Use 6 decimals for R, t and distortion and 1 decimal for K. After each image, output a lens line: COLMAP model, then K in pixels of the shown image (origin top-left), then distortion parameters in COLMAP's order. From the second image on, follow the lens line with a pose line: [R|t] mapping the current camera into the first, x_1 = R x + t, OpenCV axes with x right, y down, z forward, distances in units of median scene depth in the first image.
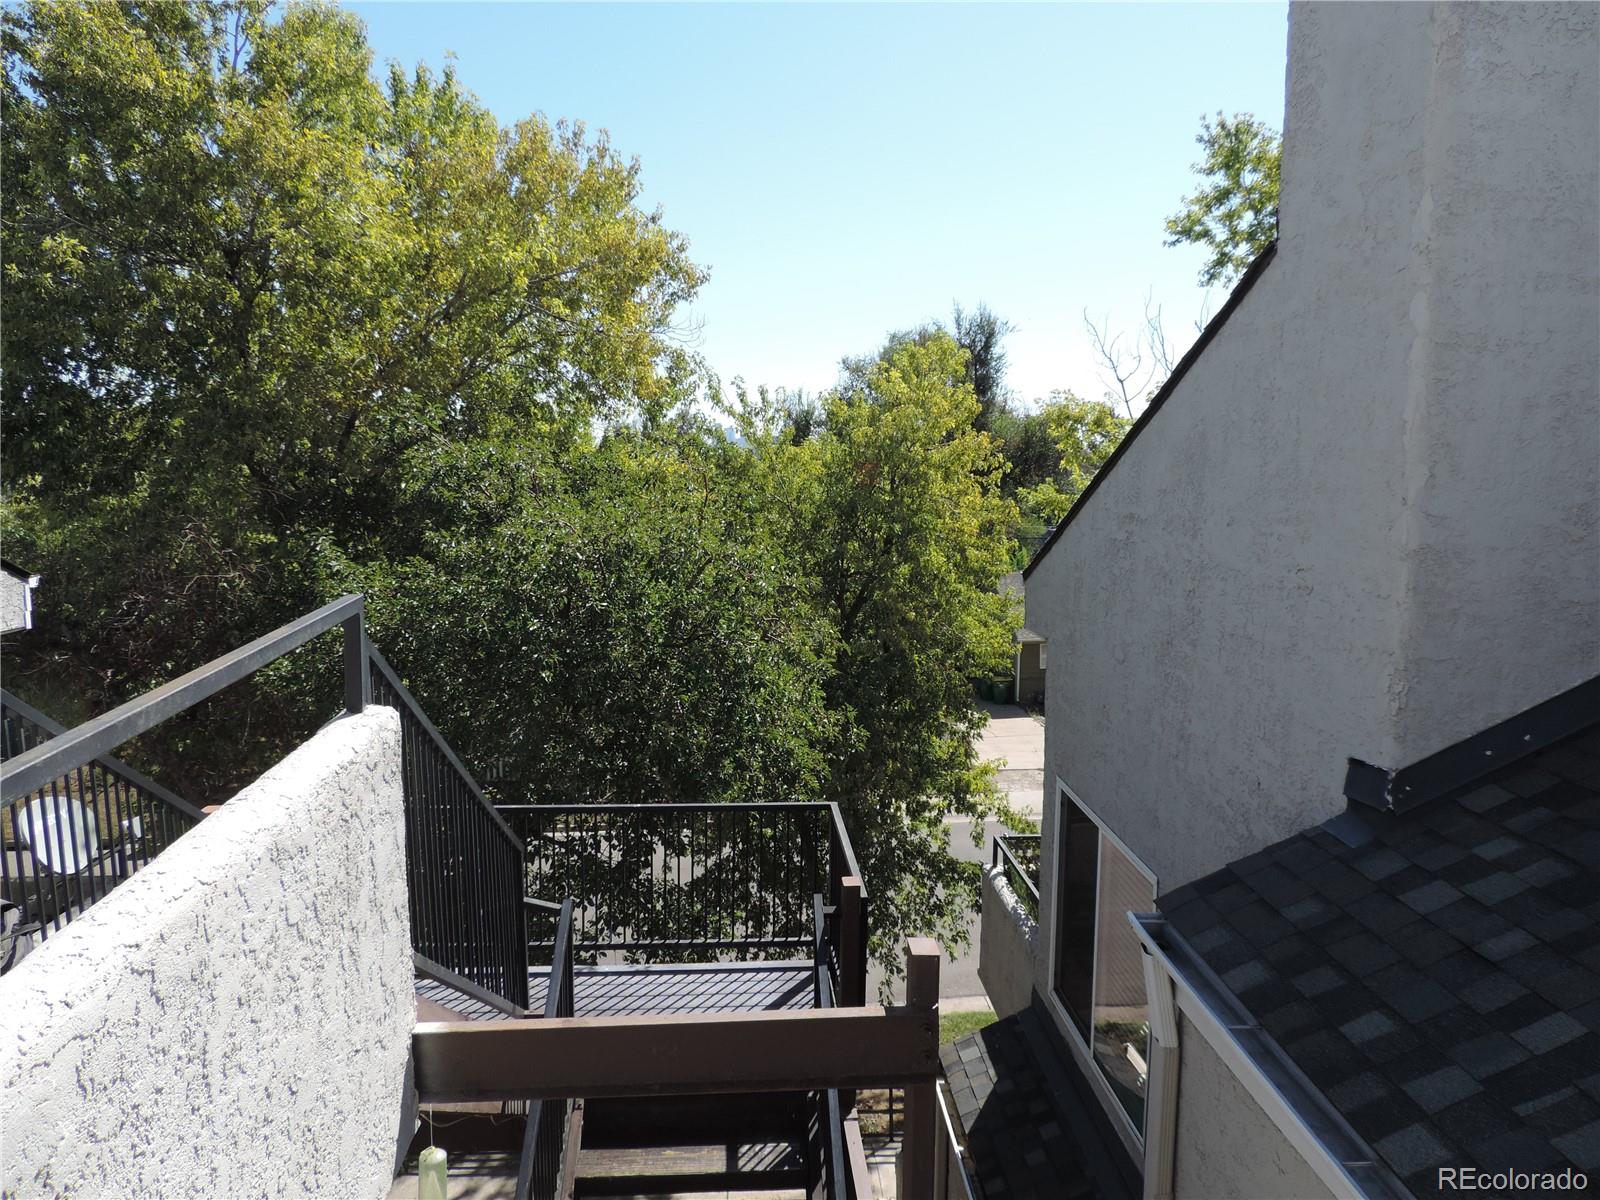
lens RADIAL K [[1145.1, 0, 804.1], [0, 1145.1, 605.0], [0, 0, 1]] dist [-0.017551, -0.001713]
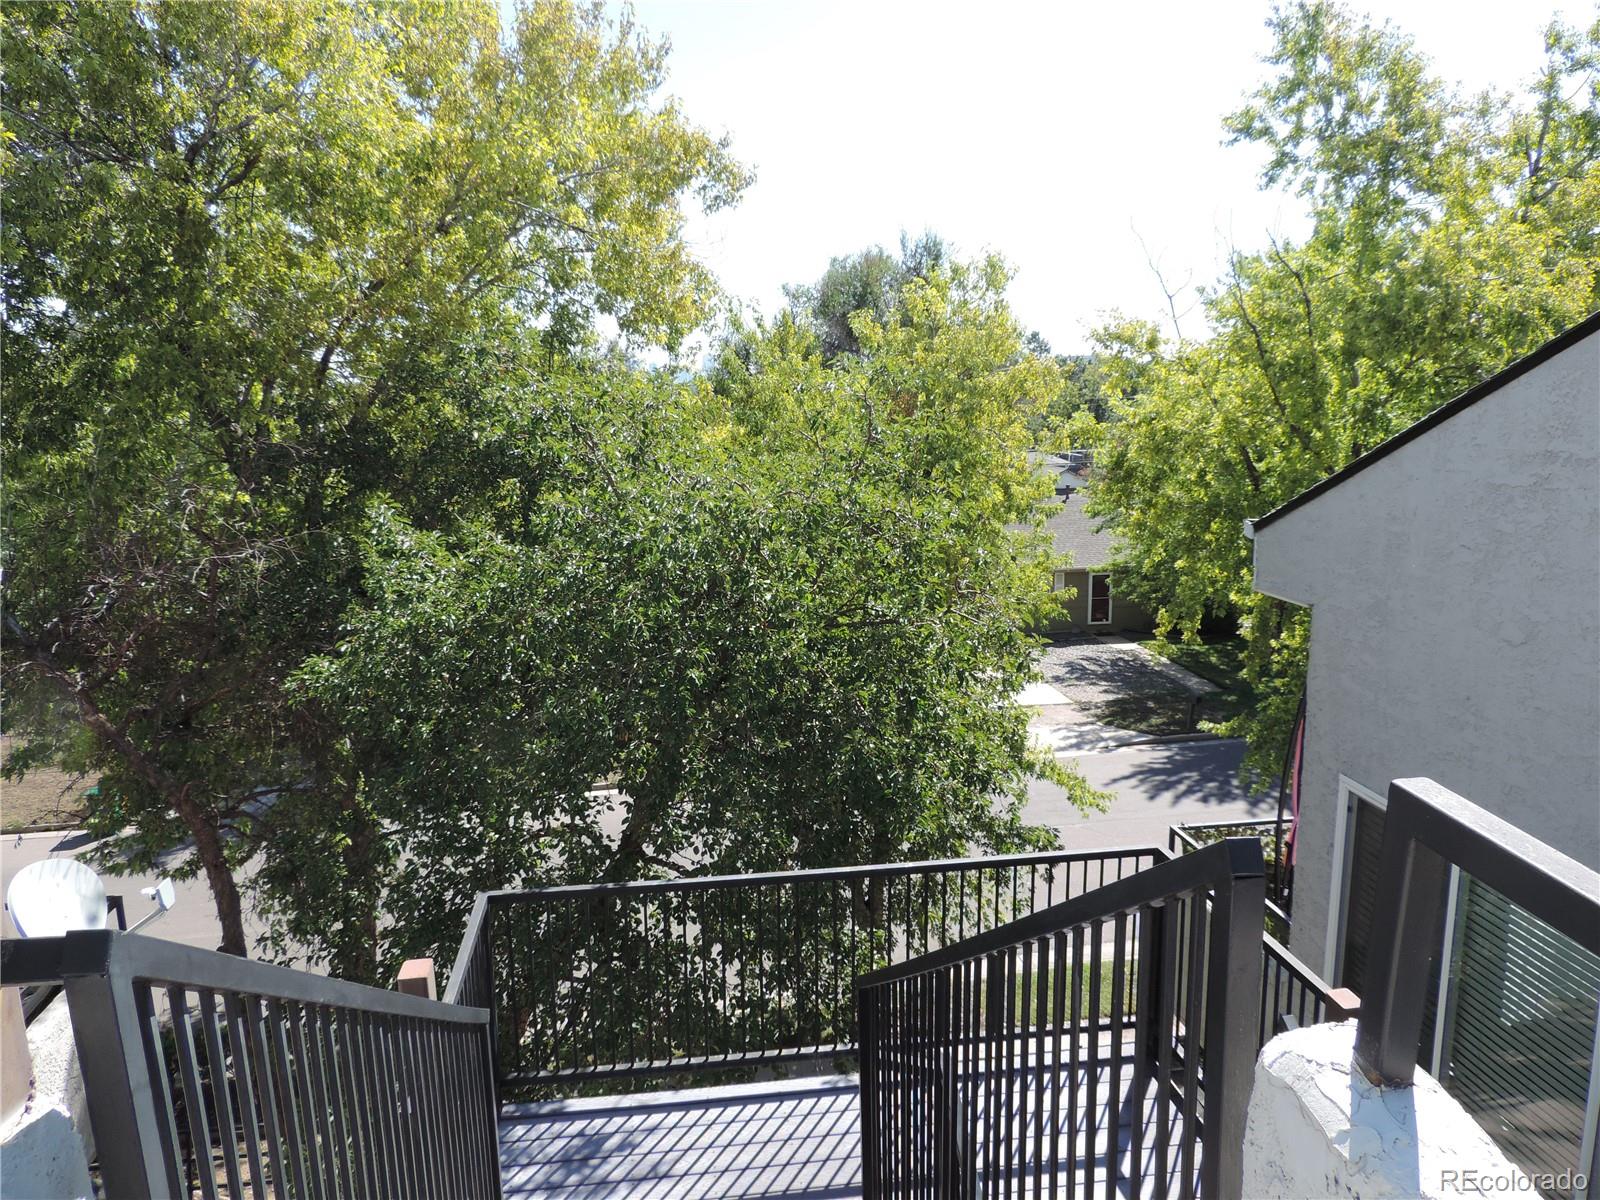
lens RADIAL K [[1137.5, 0, 803.1], [0, 1137.5, 603.4], [0, 0, 1]] dist [-0.018396, 0.000209]
pose [[0.996642, -0.036246, 0.073418, -0.121205], [0.031837, 0.997669, 0.060352, -0.018456], [-0.075435, -0.057812, 0.995473, 0.130947]]
